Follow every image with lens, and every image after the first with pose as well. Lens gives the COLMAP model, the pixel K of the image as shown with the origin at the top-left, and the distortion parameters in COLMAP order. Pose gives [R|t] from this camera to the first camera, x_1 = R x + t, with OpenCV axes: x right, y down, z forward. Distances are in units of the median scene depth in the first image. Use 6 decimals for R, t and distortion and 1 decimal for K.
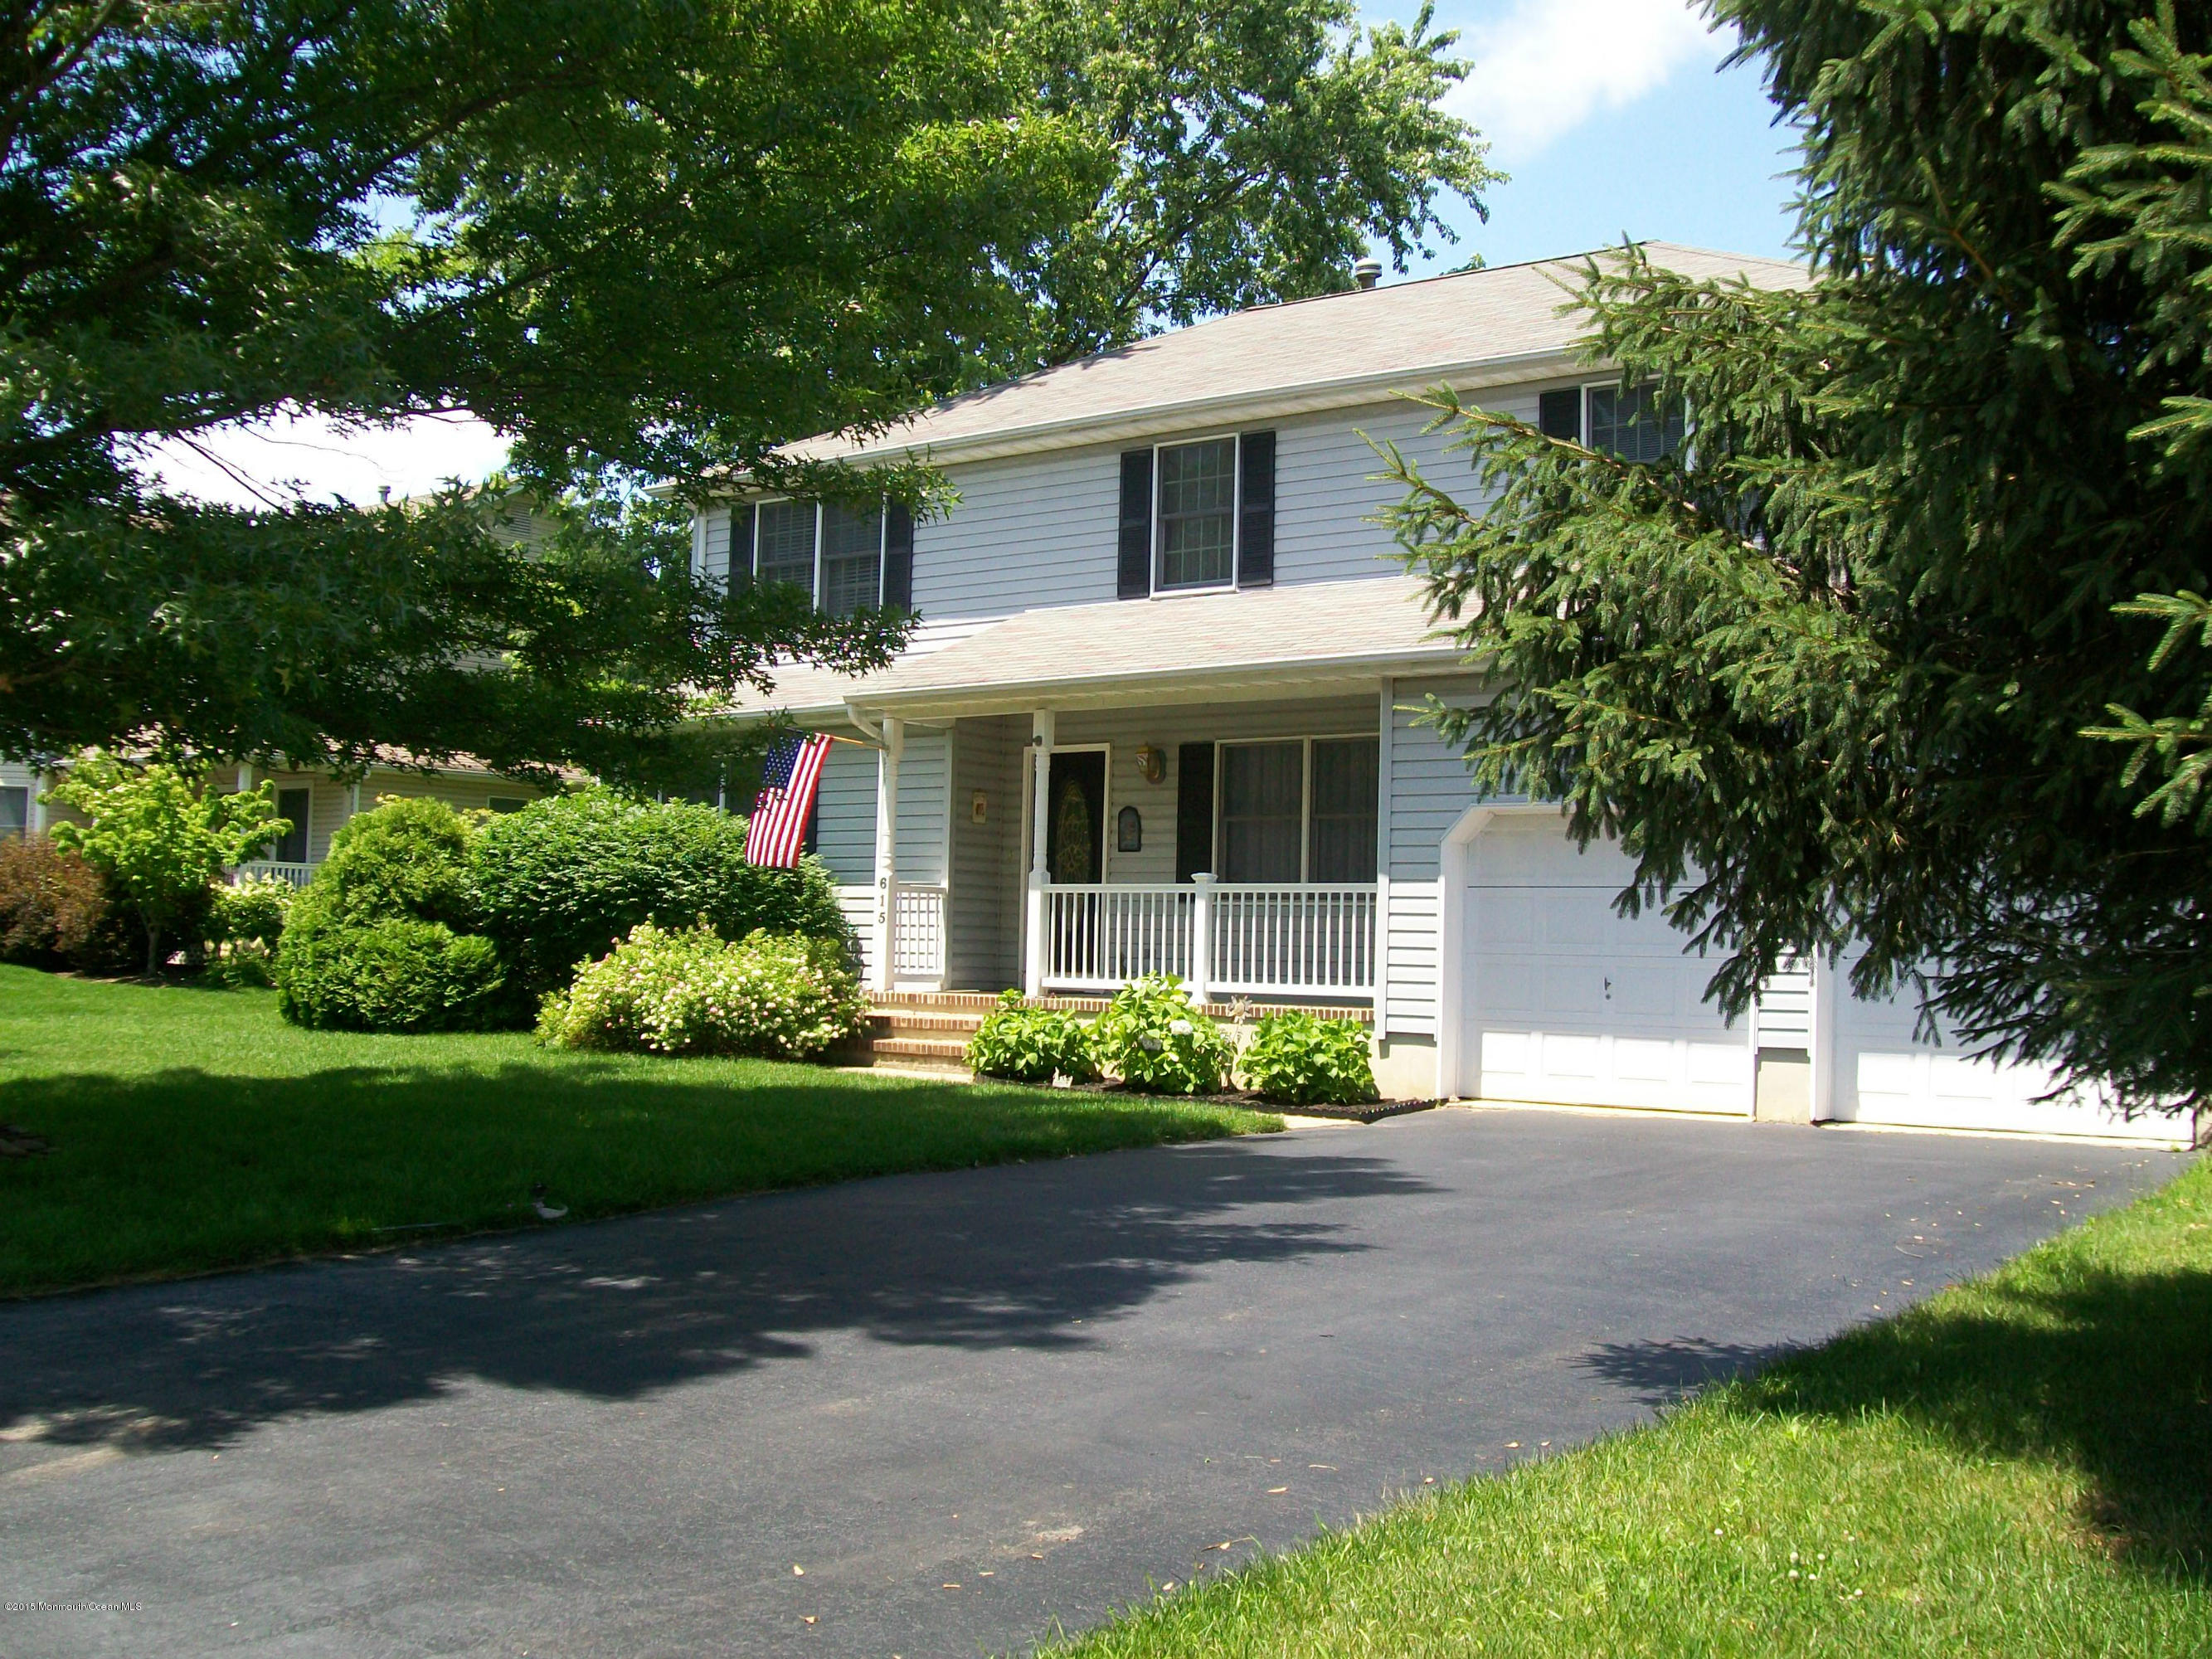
lens RADIAL K [[2387.3, 0, 1106.0], [0, 2387.3, 829.5], [0, 0, 1]] dist [-0.180004, 0.133439]
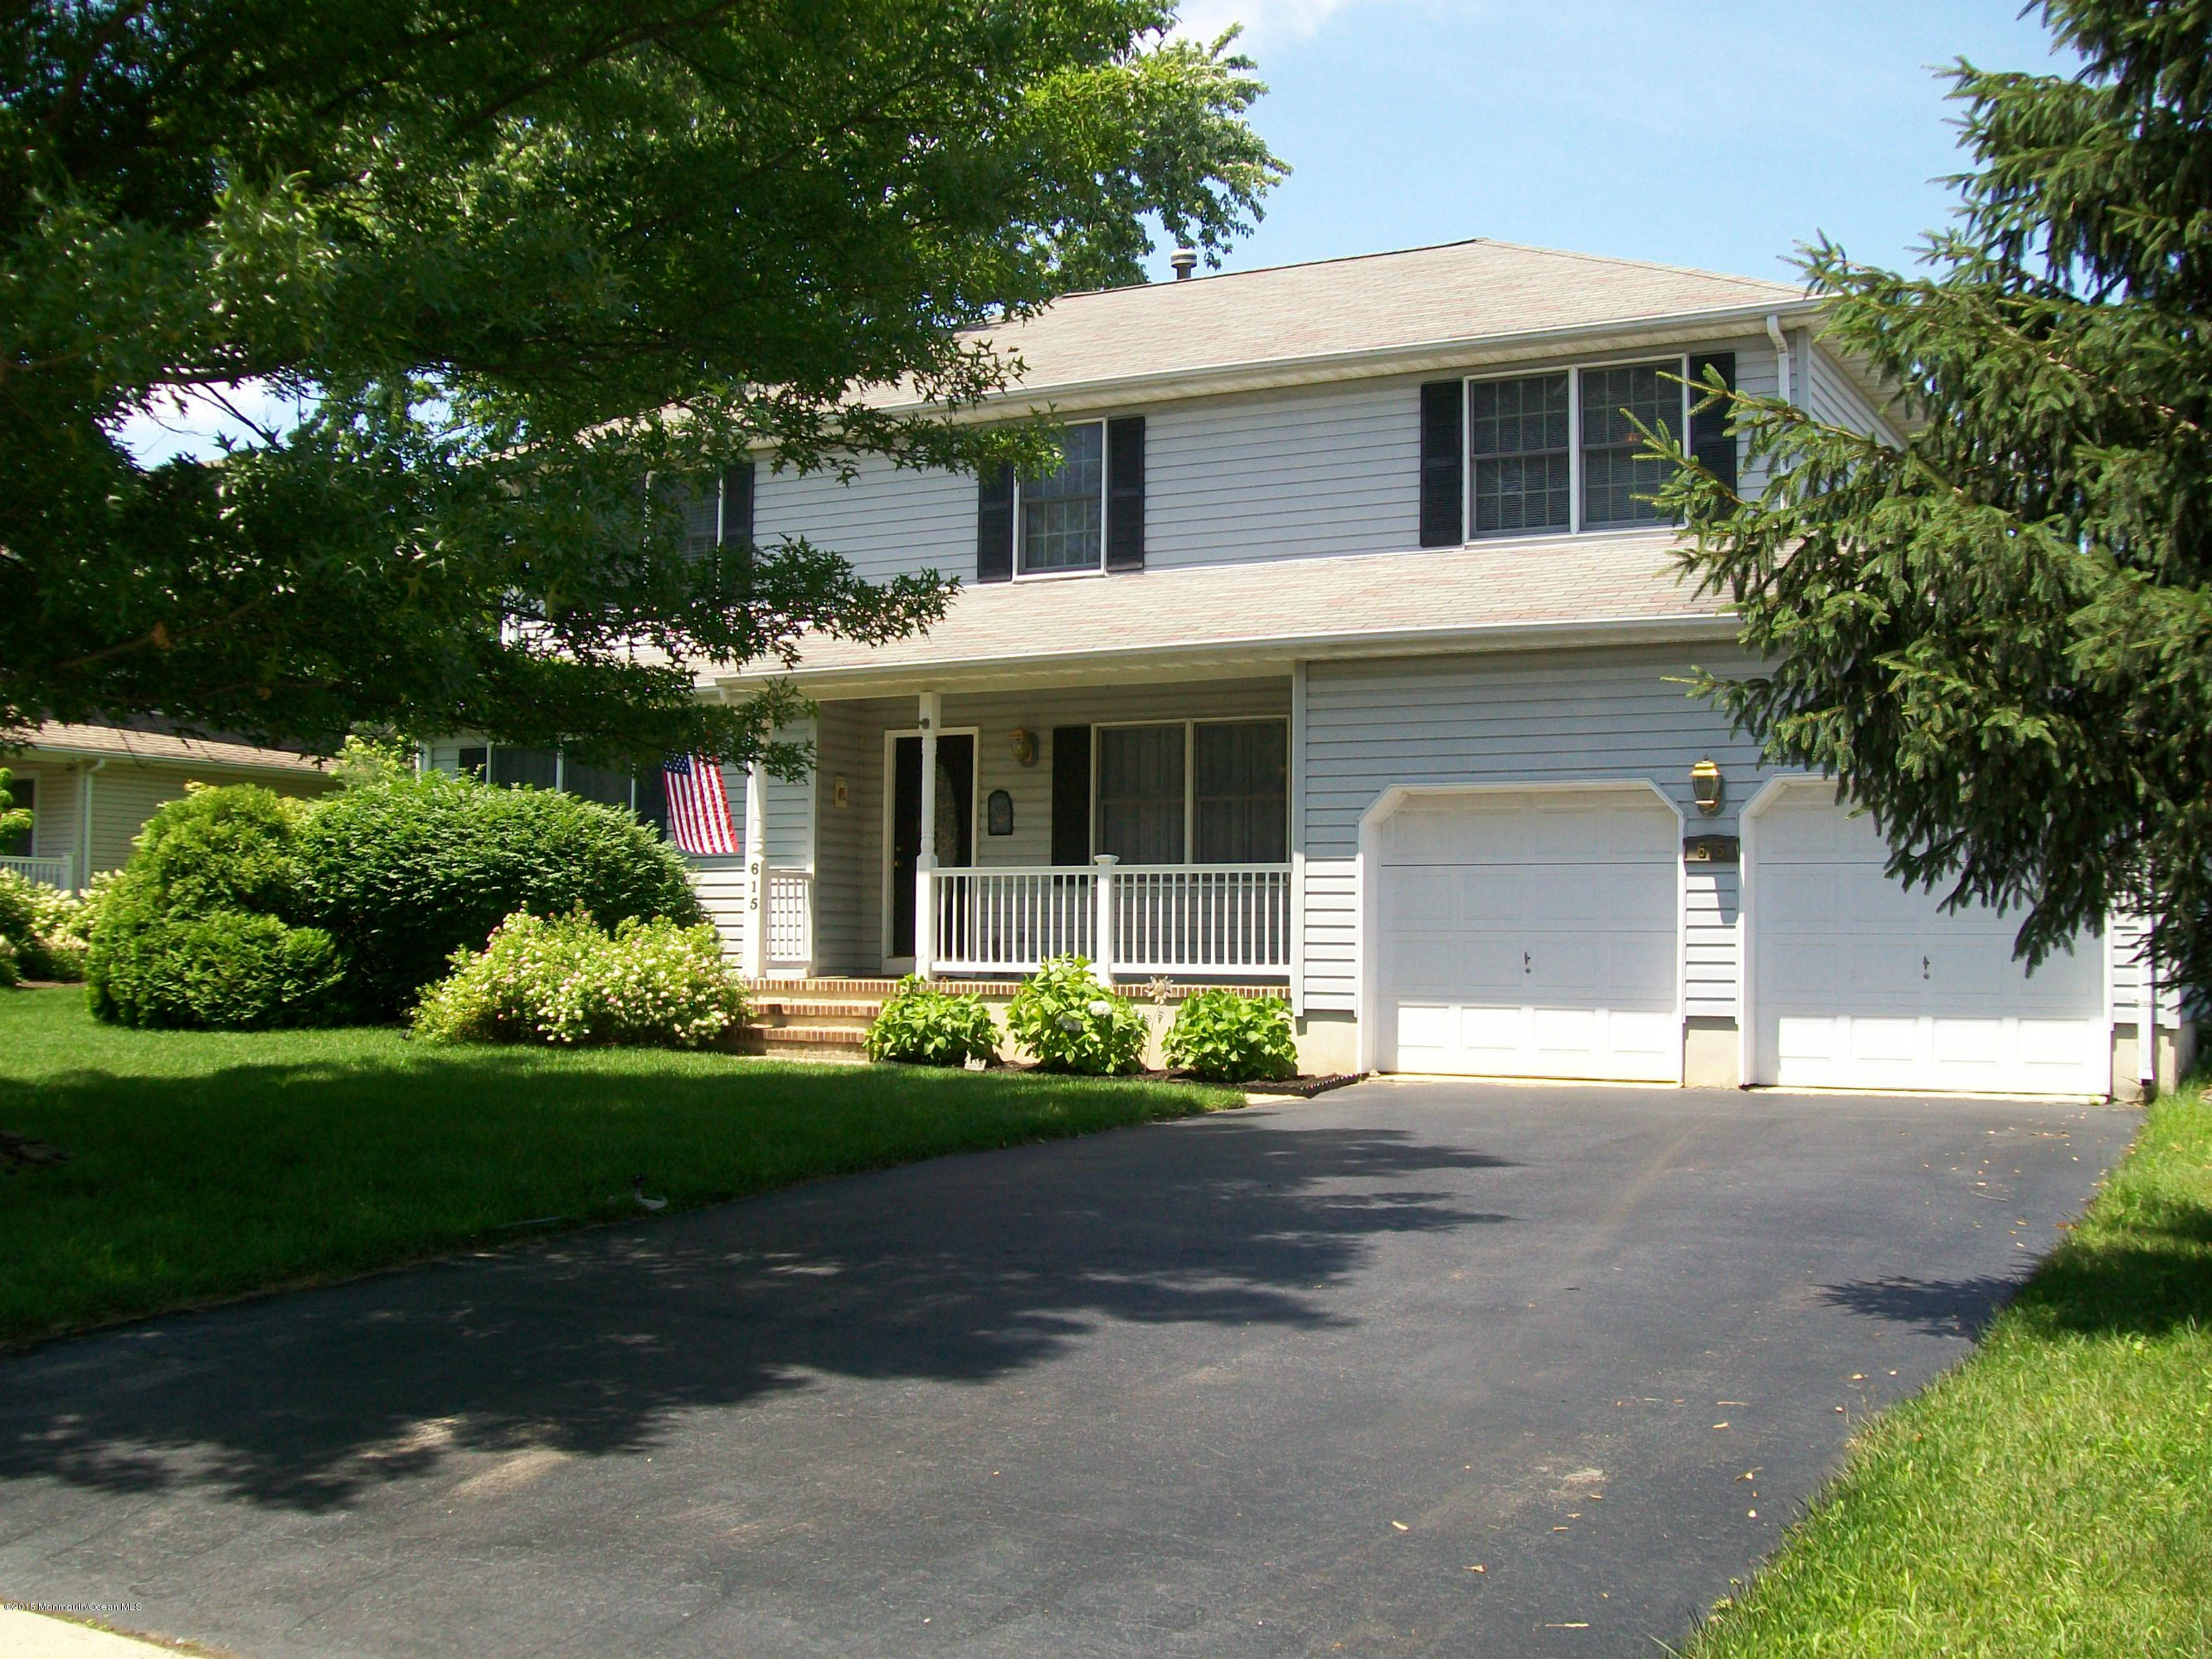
lens RADIAL K [[2387.3, 0, 1106.0], [0, 2387.3, 829.5], [0, 0, 1]] dist [-0.180004, 0.133439]
pose [[0.986834, -0.005858, 0.161631, -0.113781], [0.005329, 0.999979, 0.003704, 0.003611], [-0.161649, -0.002794, 0.986844, 0.008385]]
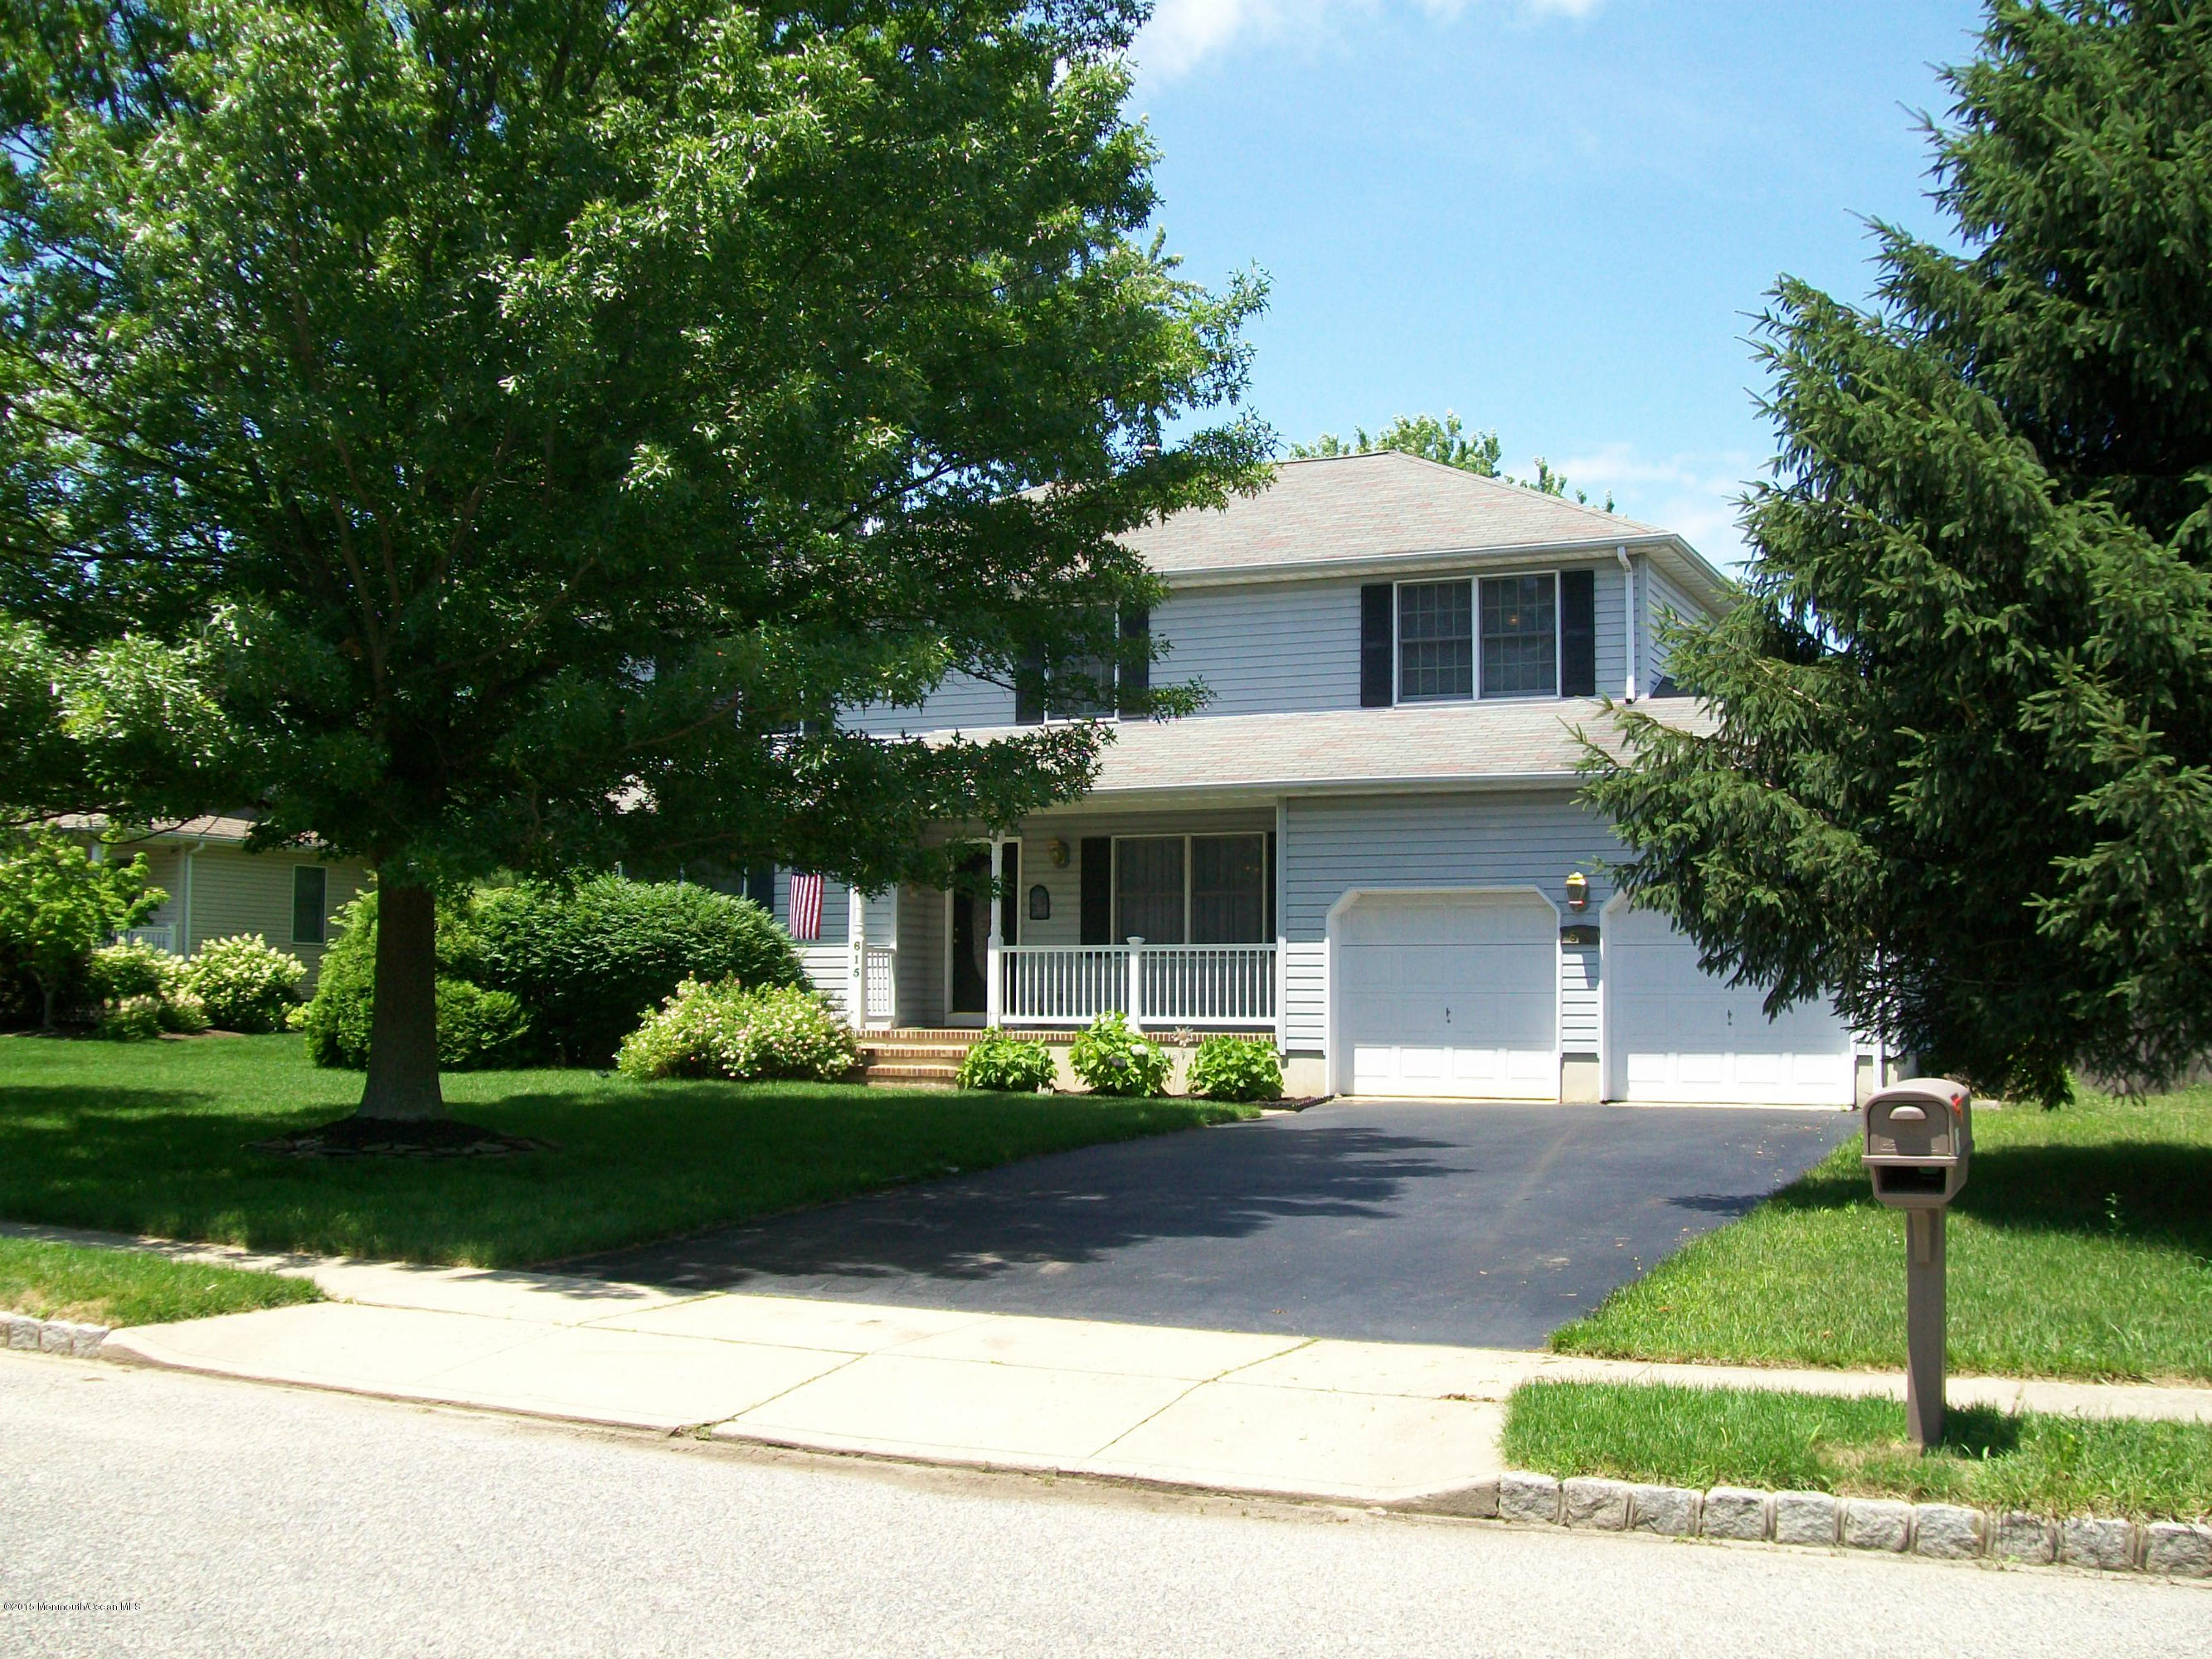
lens RADIAL K [[2387.3, 0, 1106.0], [0, 2387.3, 829.5], [0, 0, 1]] dist [-0.180004, 0.133439]
pose [[0.972745, -0.000861, 0.231877, -0.273167], [0.004886, 0.999847, -0.016784, -0.019042], [-0.231827, 0.017460, 0.972600, -0.302292]]
